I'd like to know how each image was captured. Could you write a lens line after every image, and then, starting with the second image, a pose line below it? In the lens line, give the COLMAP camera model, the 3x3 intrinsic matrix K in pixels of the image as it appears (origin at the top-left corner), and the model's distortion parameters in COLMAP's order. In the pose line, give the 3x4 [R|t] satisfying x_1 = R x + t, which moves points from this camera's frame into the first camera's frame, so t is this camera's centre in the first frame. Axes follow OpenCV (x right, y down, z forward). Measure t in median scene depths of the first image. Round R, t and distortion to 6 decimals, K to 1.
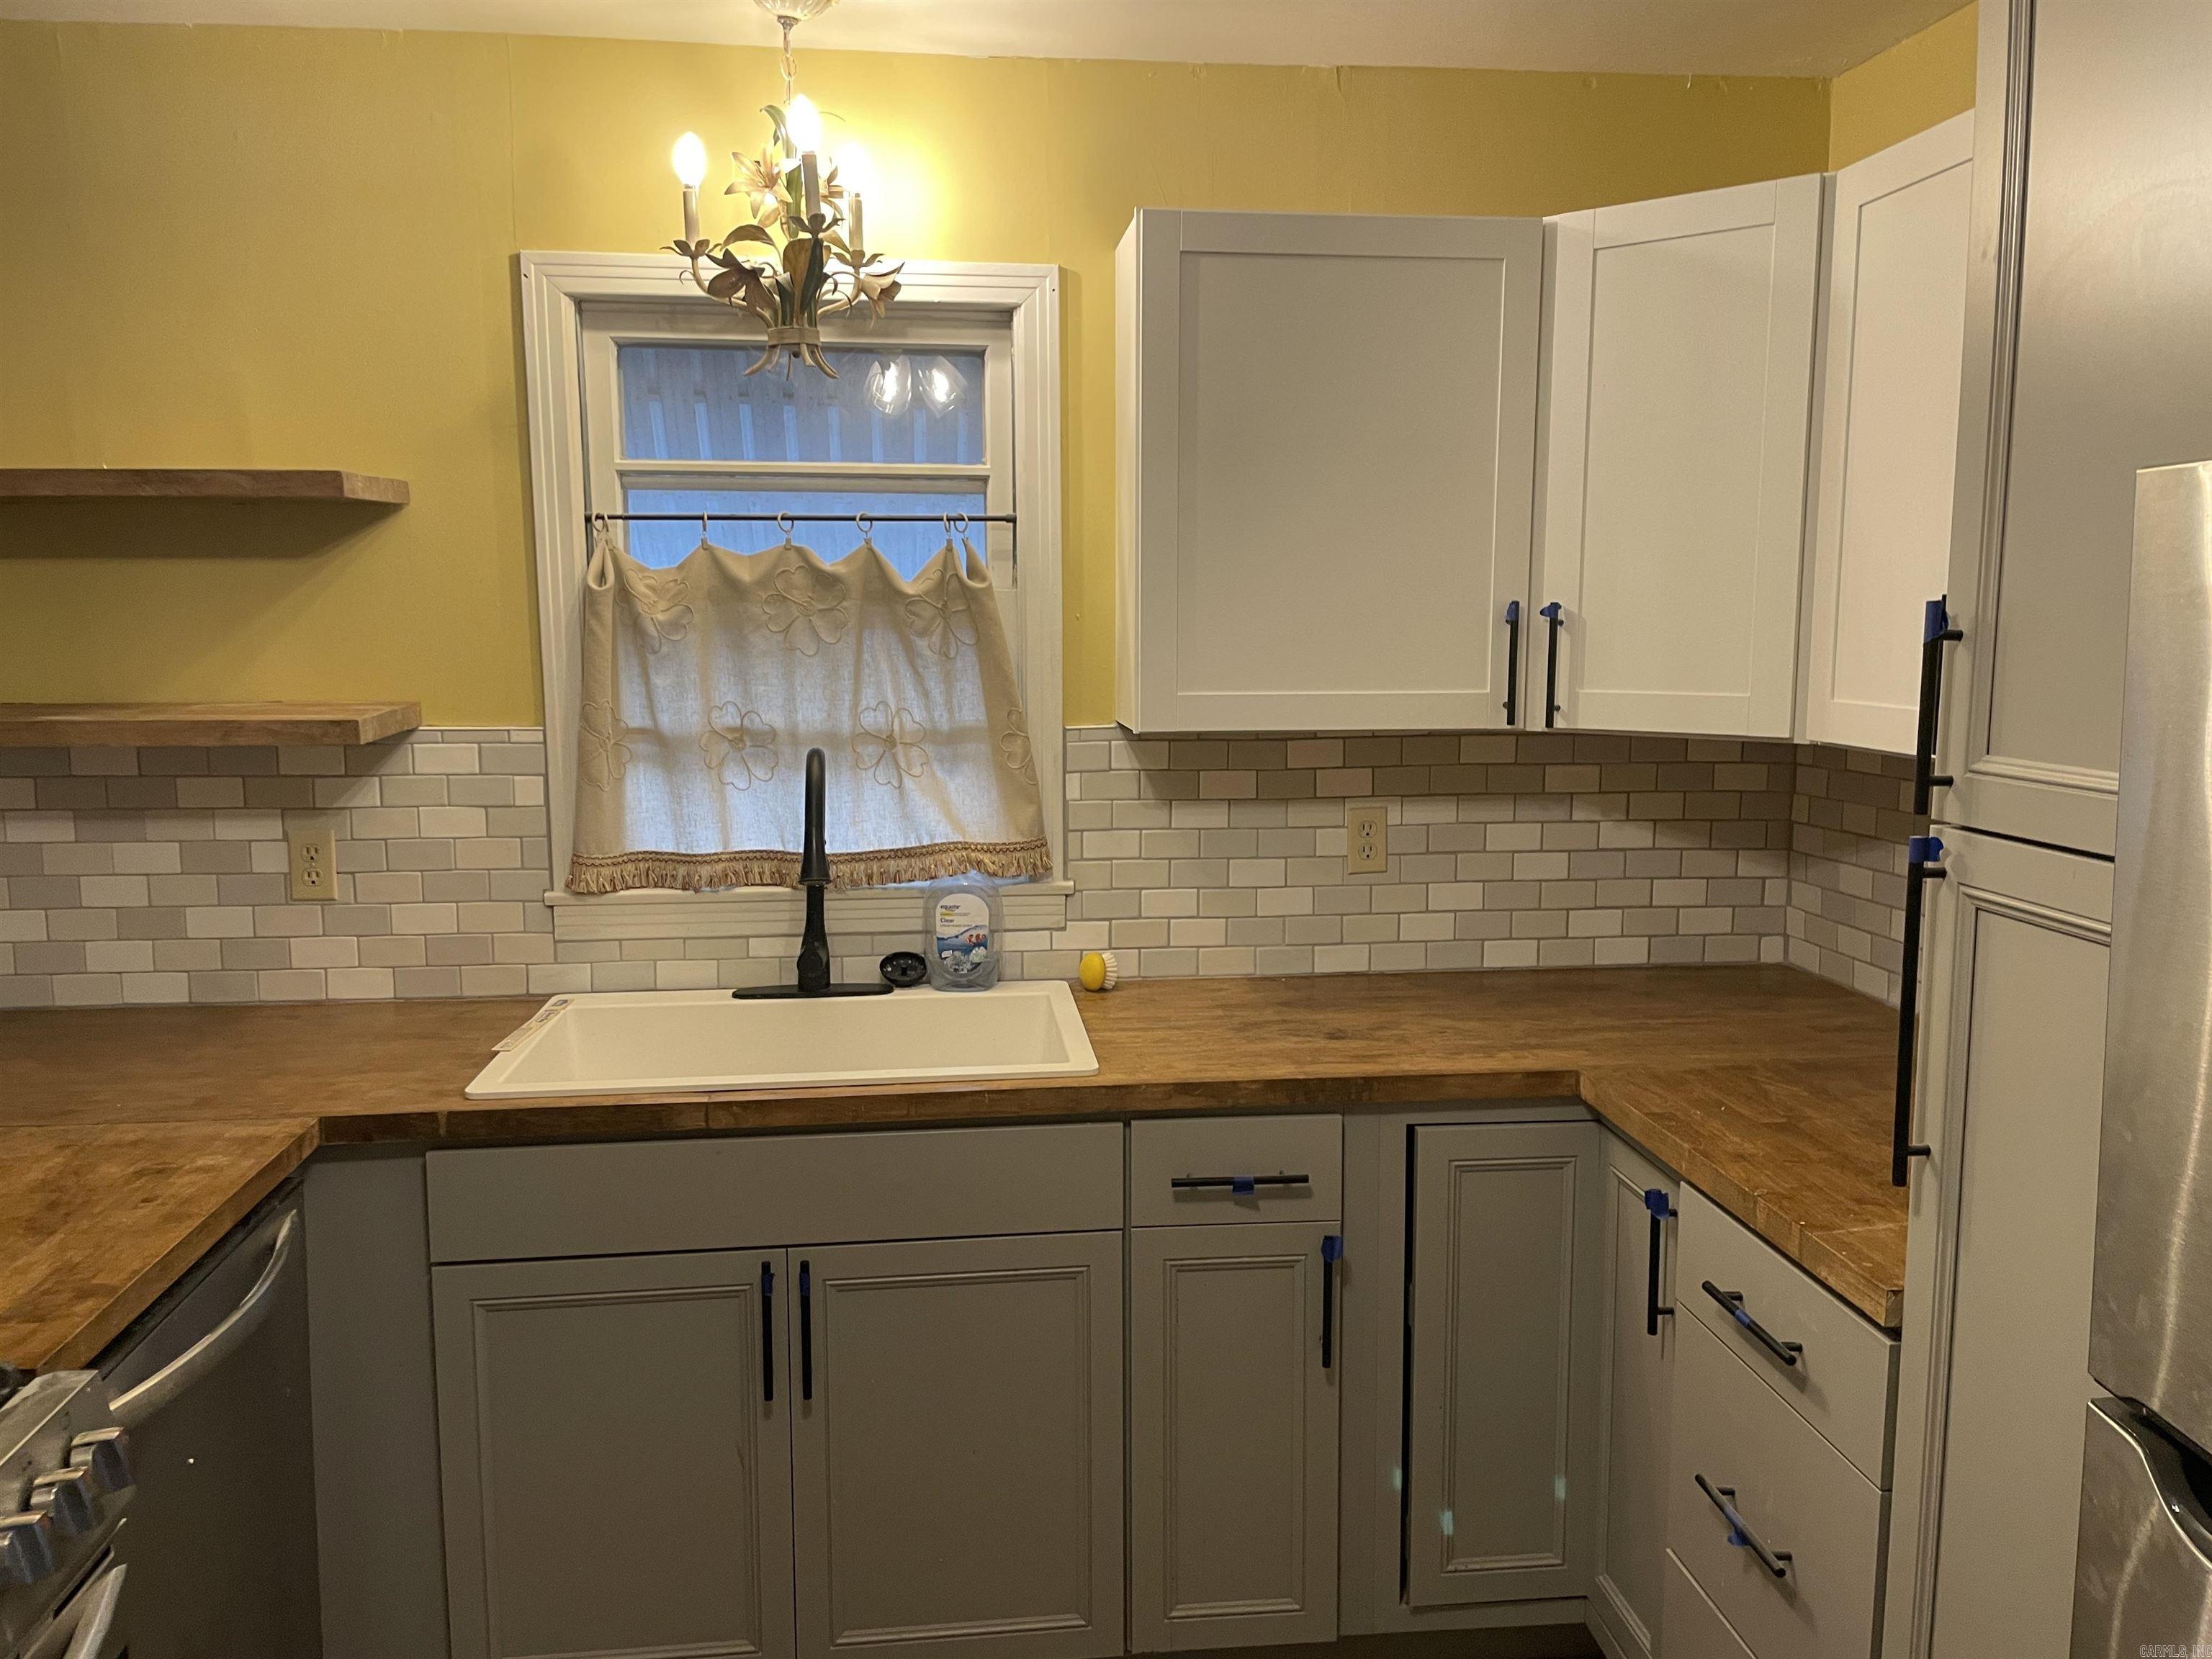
lens RADIAL K [[1667.6, 0, 1113.8], [0, 1667.6, 824.0], [0, 0, 1]] dist [0.079963, -0.104163]
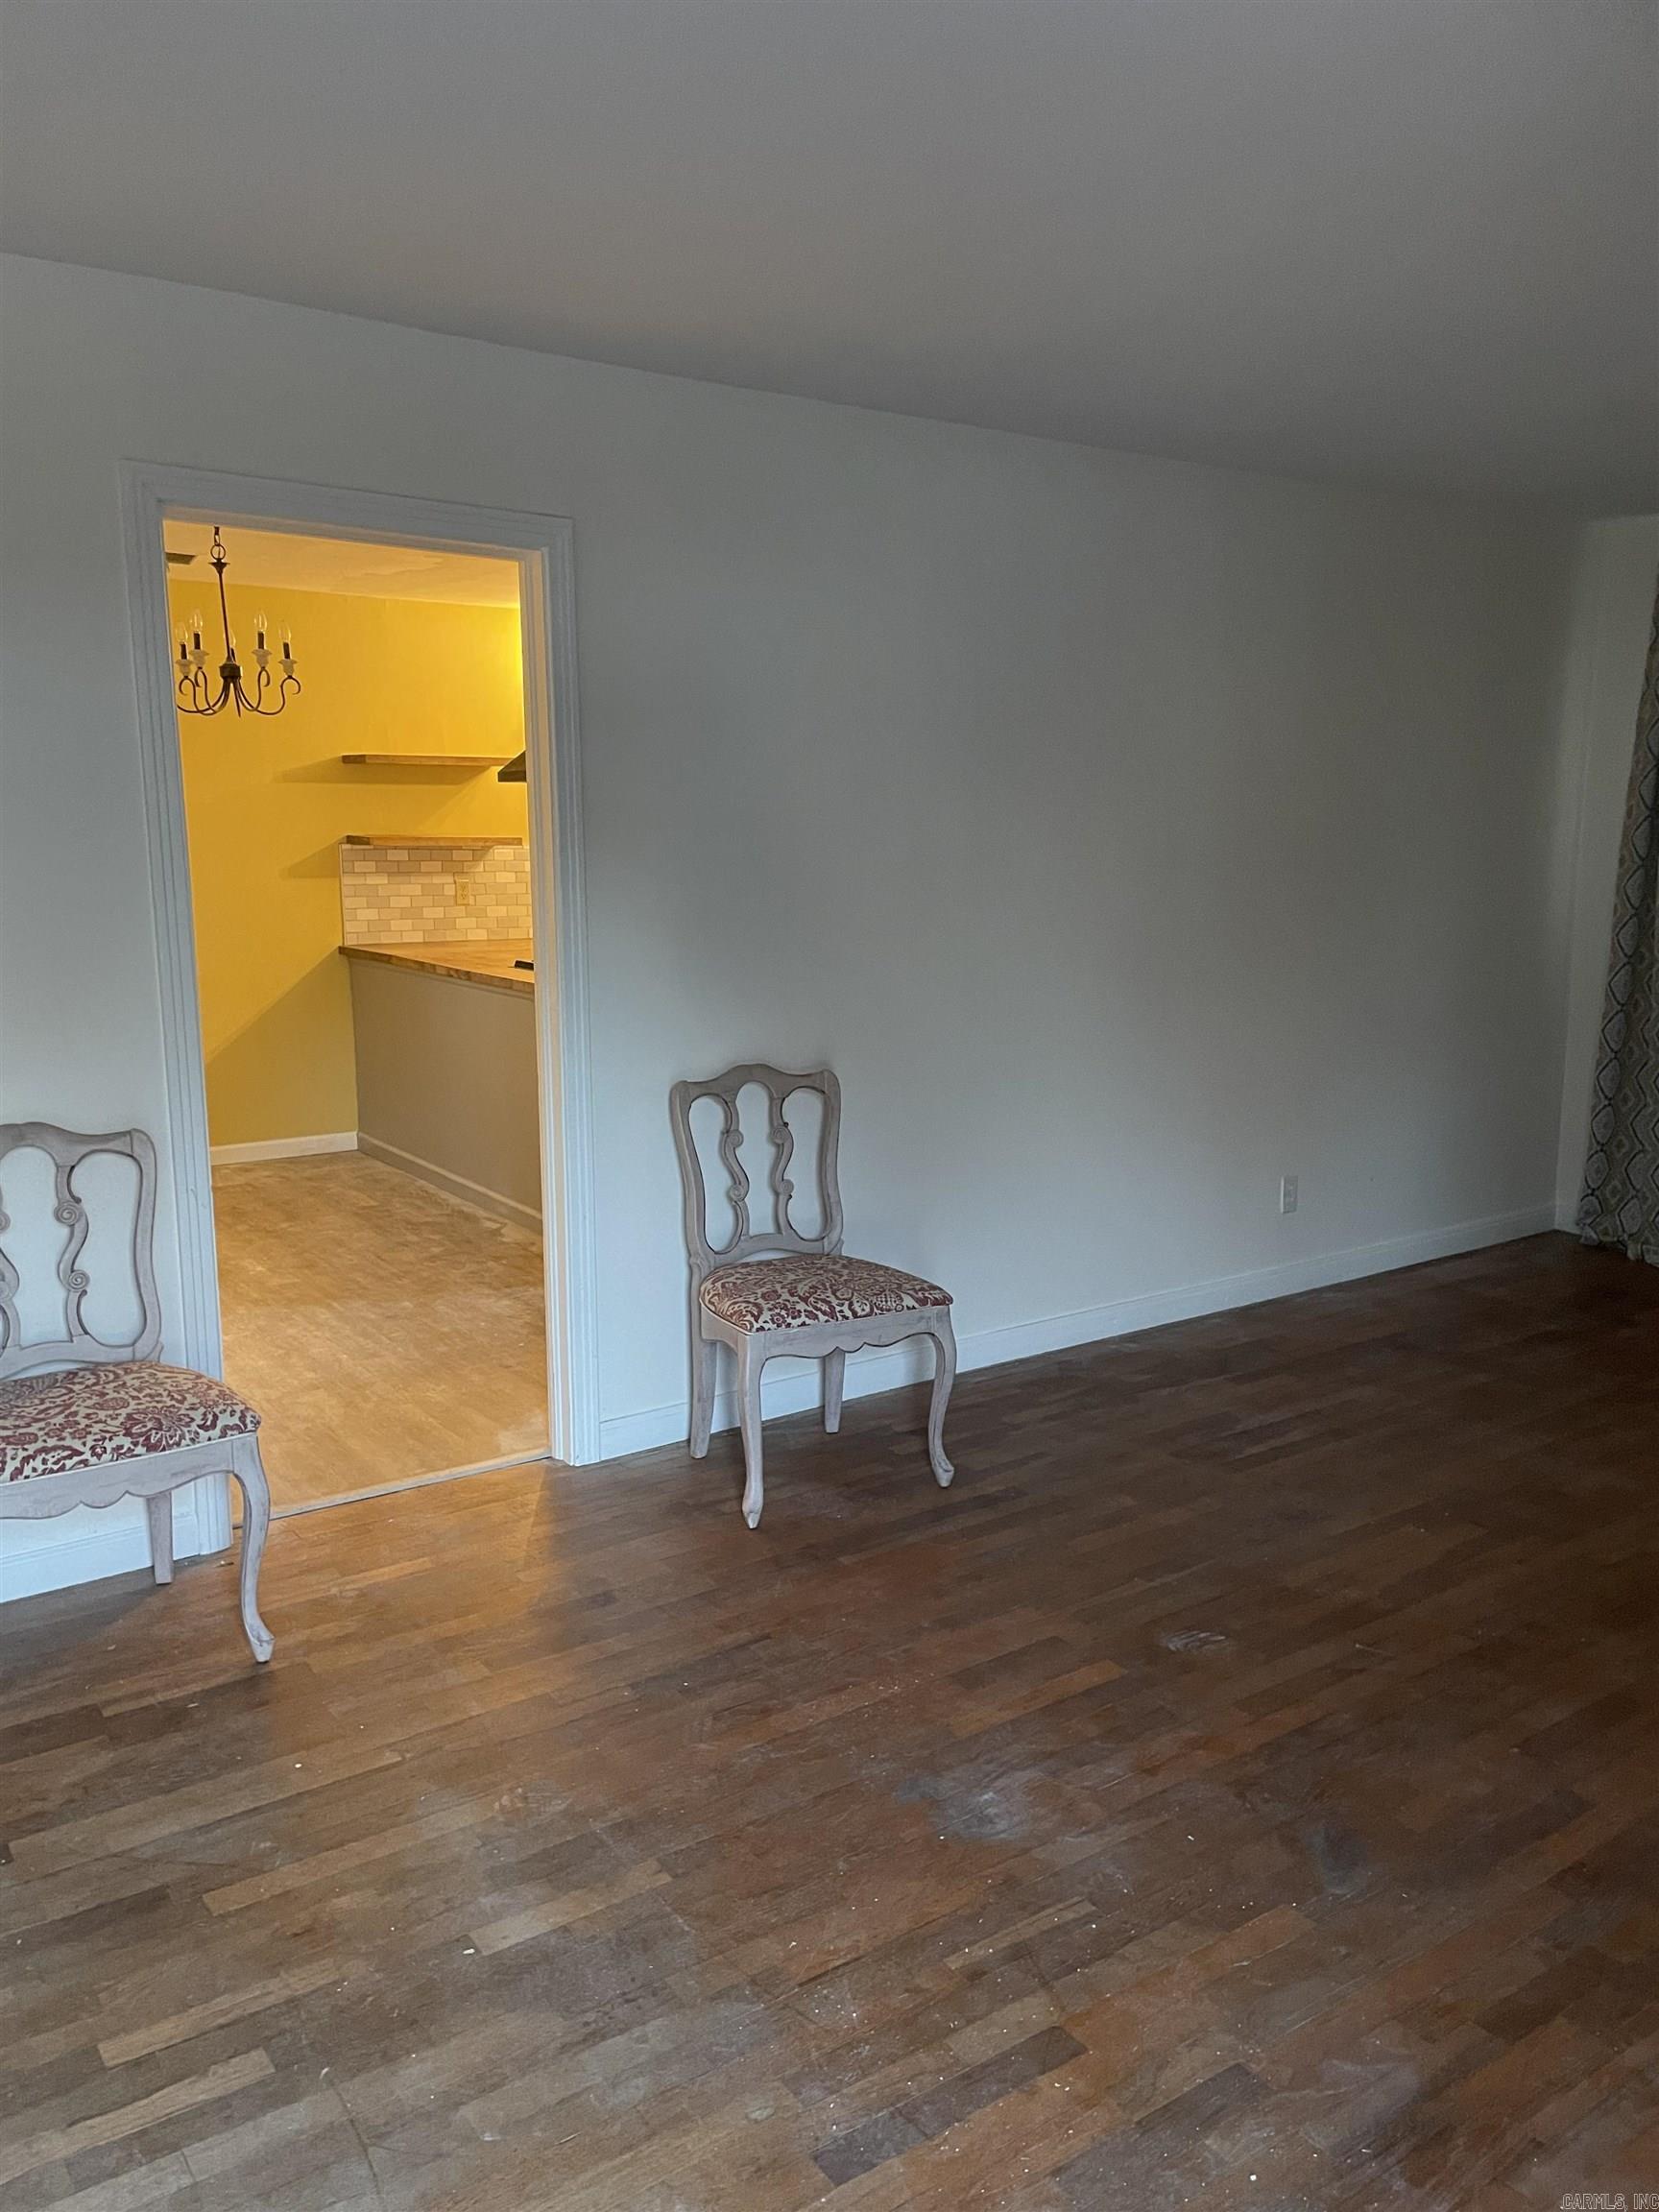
lens RADIAL K [[1667.6, 0, 812.8], [0, 1667.6, 1136.7], [0, 0, 1]] dist [0.079963, -0.104163]
pose [[0.879675, -0.088892, 0.467193, -1.324511], [0.066380, 0.995710, 0.064464, 0.295728], [-0.470919, -0.025695, 0.881802, -1.819307]]
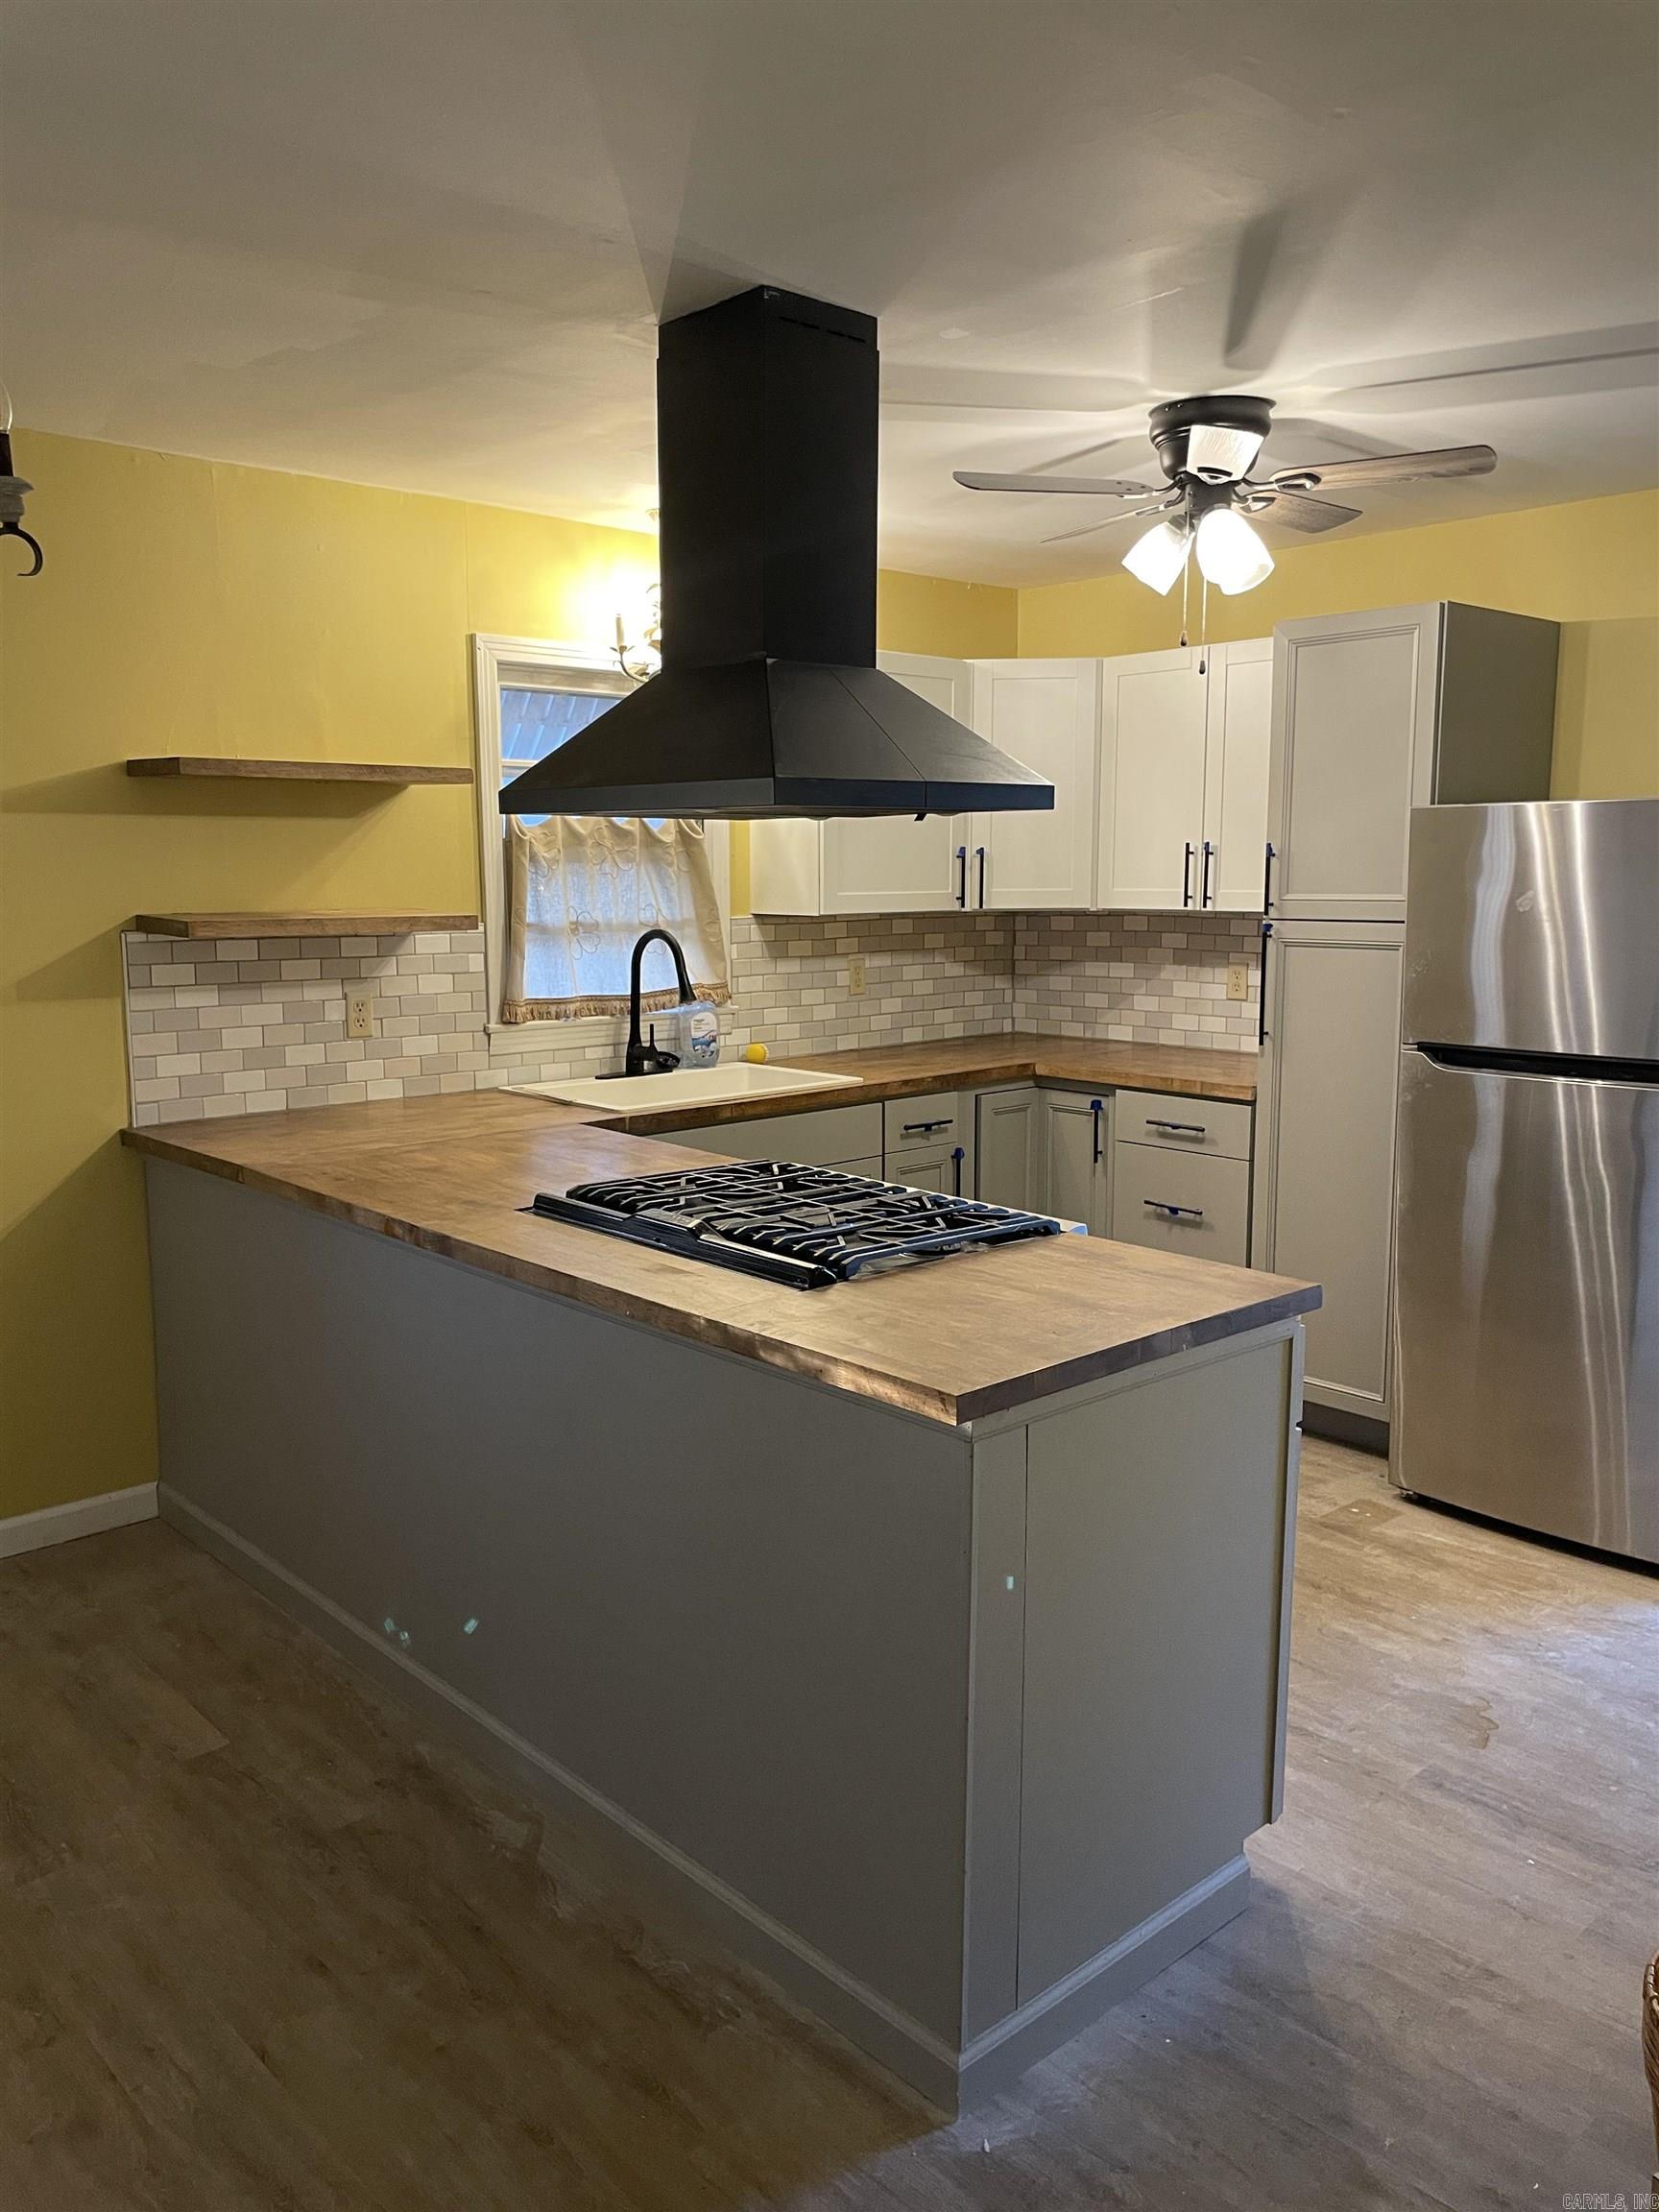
lens RADIAL K [[1667.6, 0, 821.0], [0, 1667.6, 1095.0], [0, 0, 1]] dist [0.079963, -0.104163]
pose [[0.804294, -0.084696, 0.588164, -1.049569], [0.080598, 0.996192, 0.033238, 0.081203], [-0.588740, 0.020671, 0.808058, -0.501759]]
